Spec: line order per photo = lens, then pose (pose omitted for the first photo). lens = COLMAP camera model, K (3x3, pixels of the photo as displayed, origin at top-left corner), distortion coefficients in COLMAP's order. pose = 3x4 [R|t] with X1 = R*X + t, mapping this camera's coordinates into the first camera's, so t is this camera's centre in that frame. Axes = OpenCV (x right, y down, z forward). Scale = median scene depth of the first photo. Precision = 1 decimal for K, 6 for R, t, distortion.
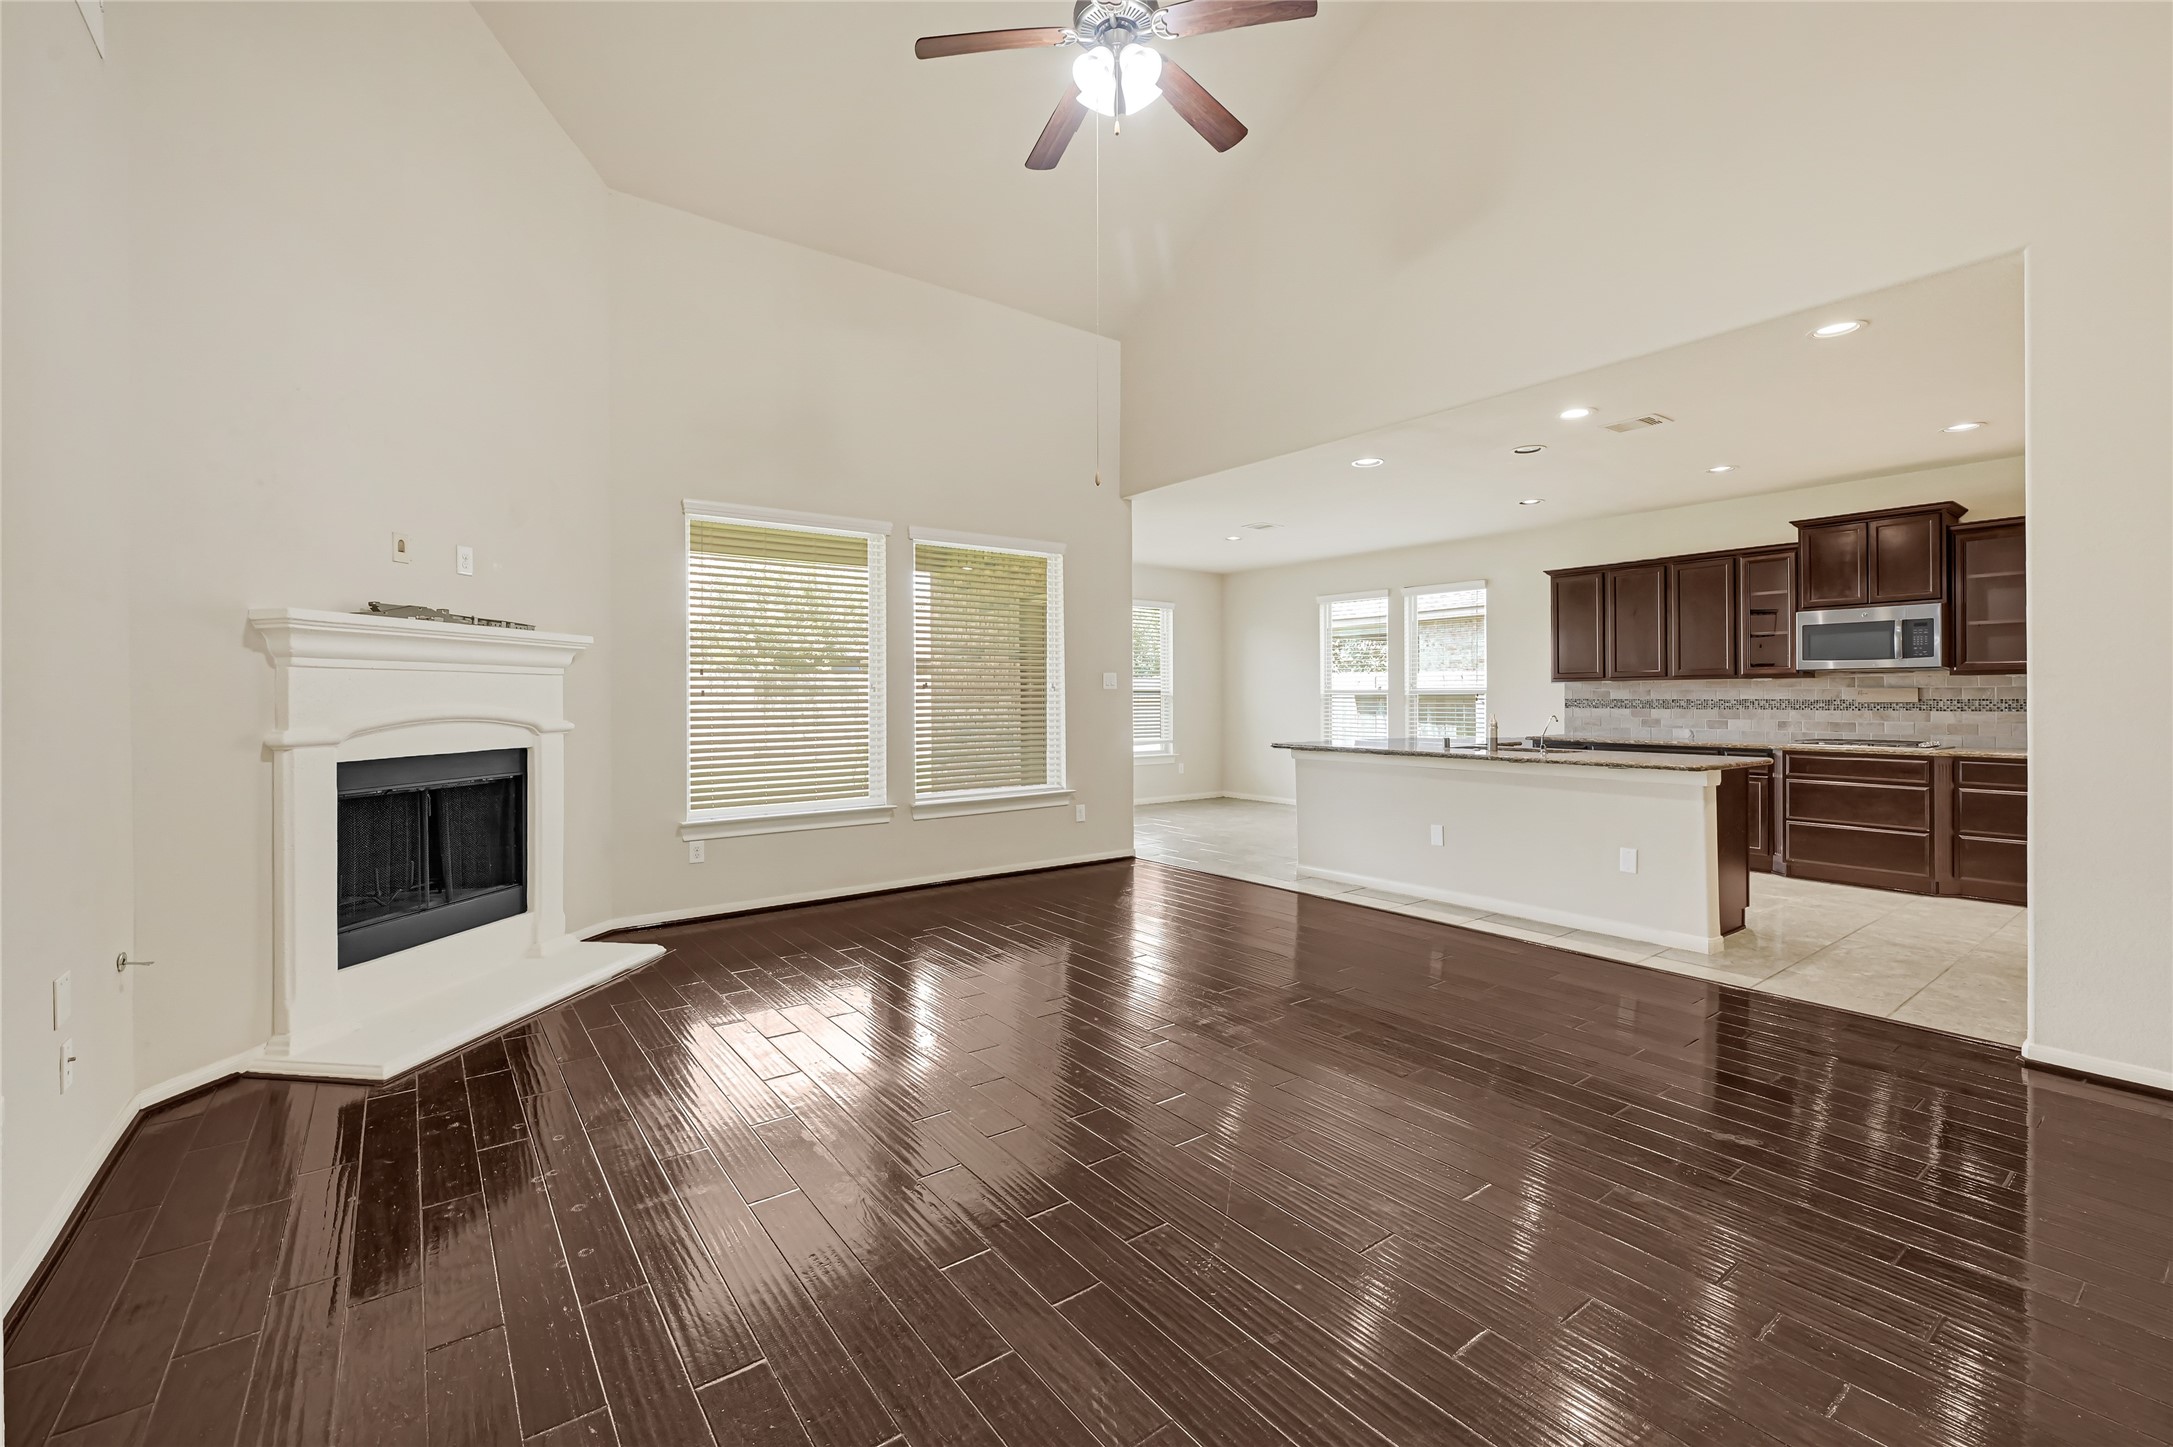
lens RADIAL K [[914.2, 0, 1086.5], [0, 914.2, 723.5], [0, 0, 1]] dist [0.000951, 0.000130]
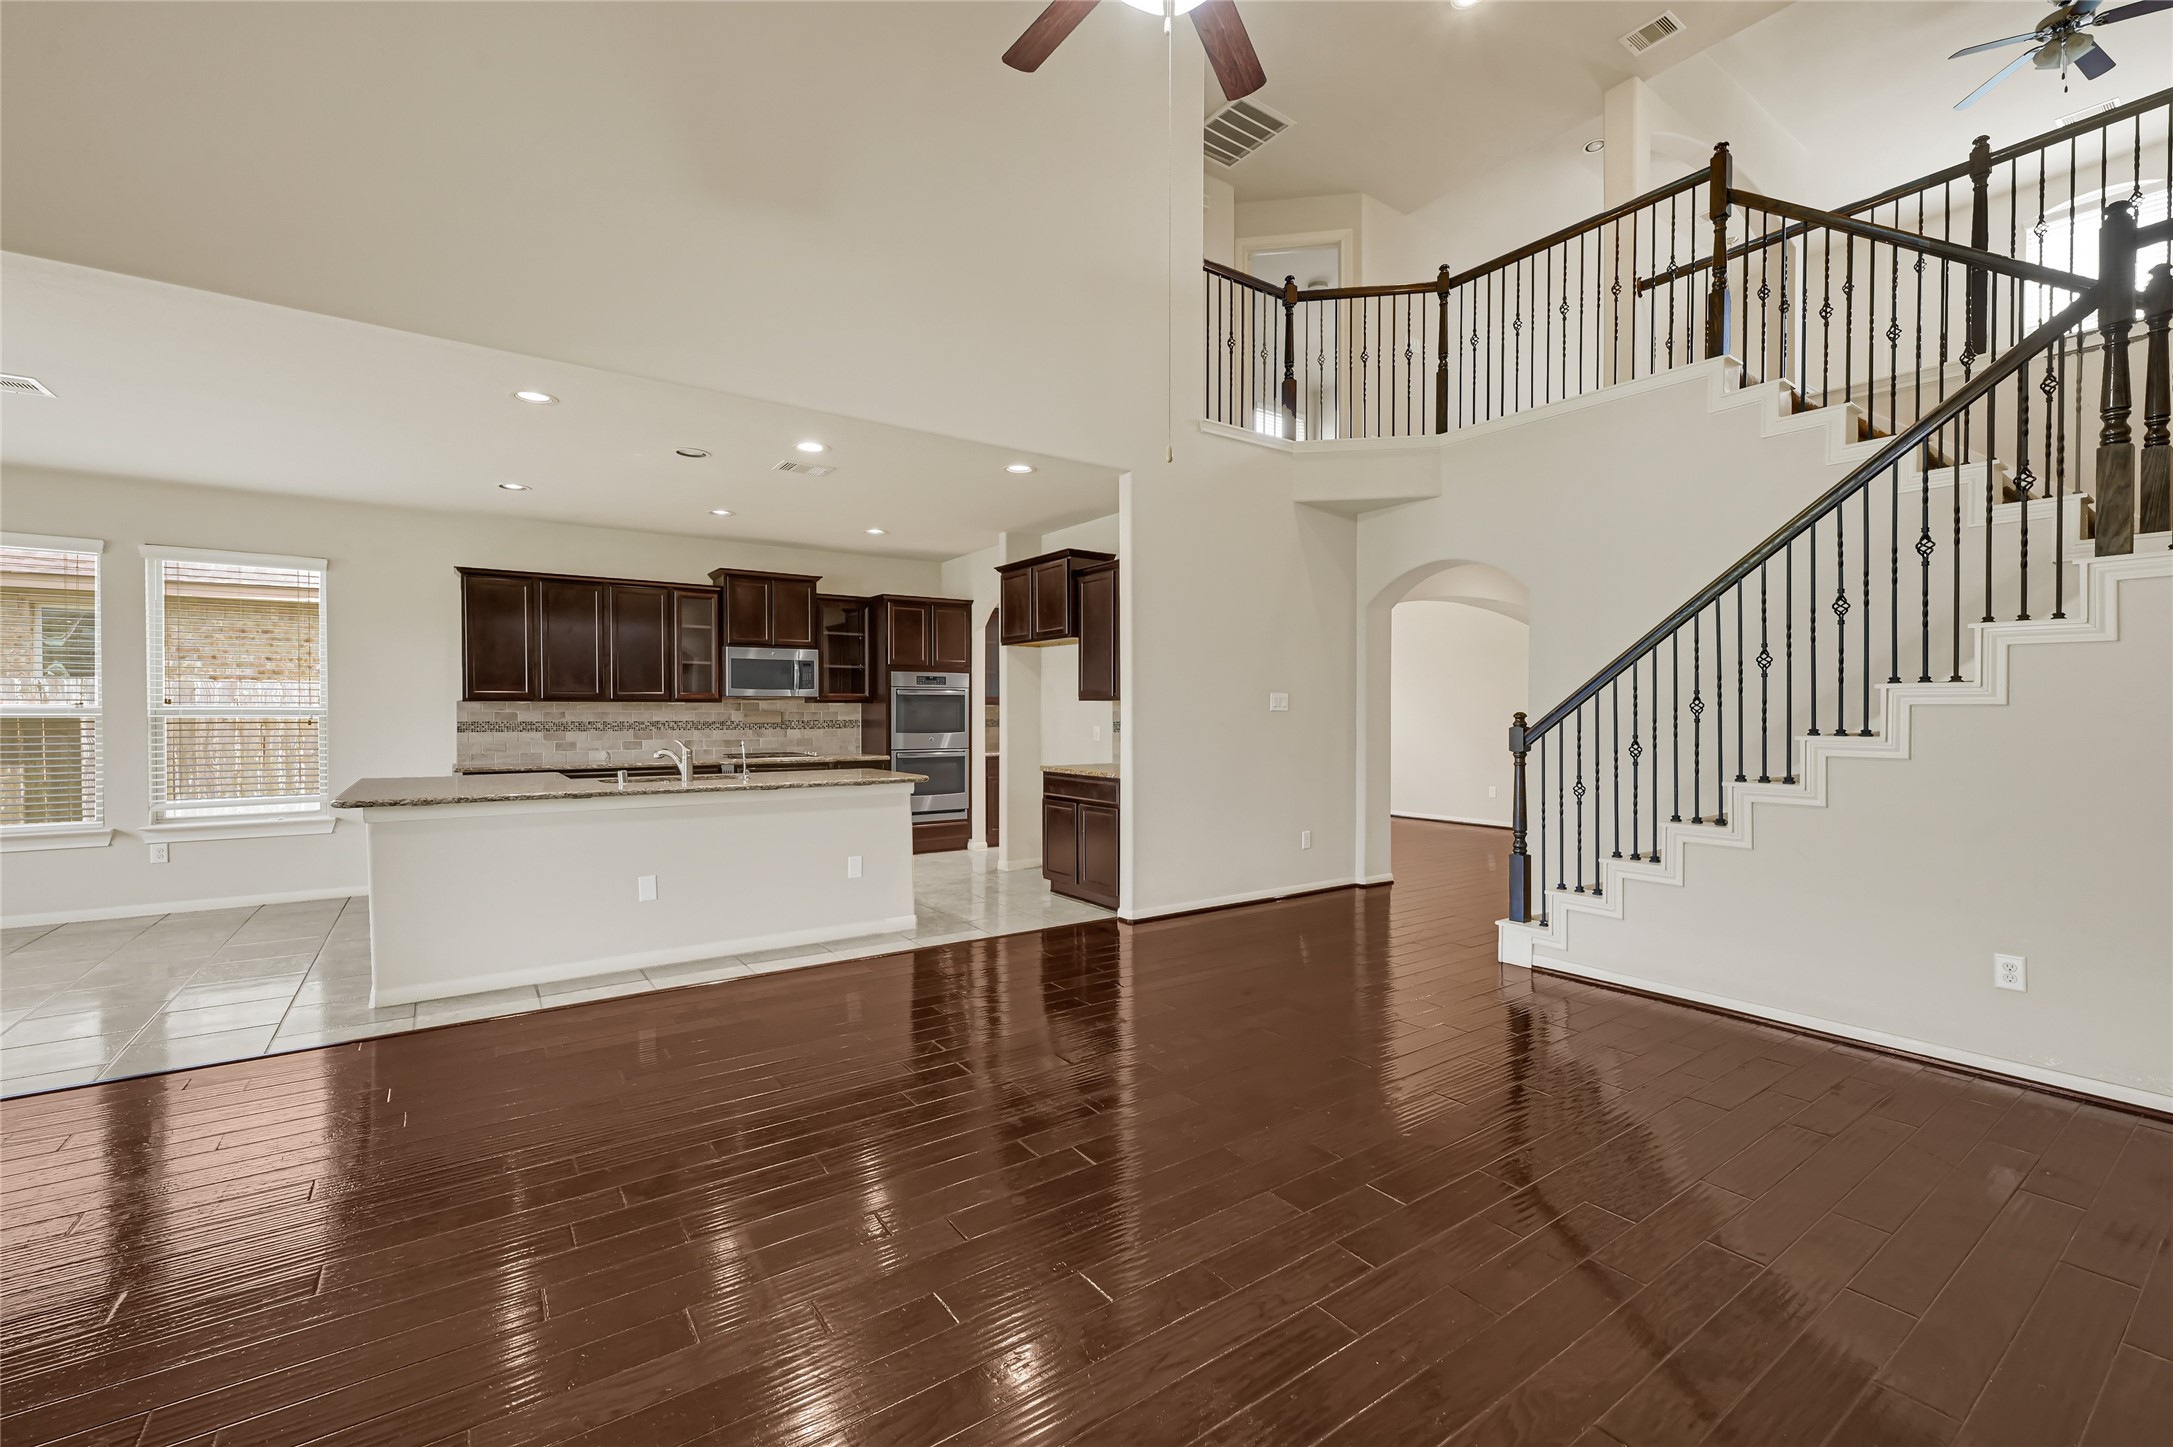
lens RADIAL K [[914.2, 0, 1086.5], [0, 914.2, 723.5], [0, 0, 1]] dist [0.000951, 0.000130]
pose [[0.020803, -0.008061, 0.999751, -0.372621], [0.029665, 0.999532, 0.007442, -0.017730], [-0.999343, 0.029503, 0.021032, 0.504554]]
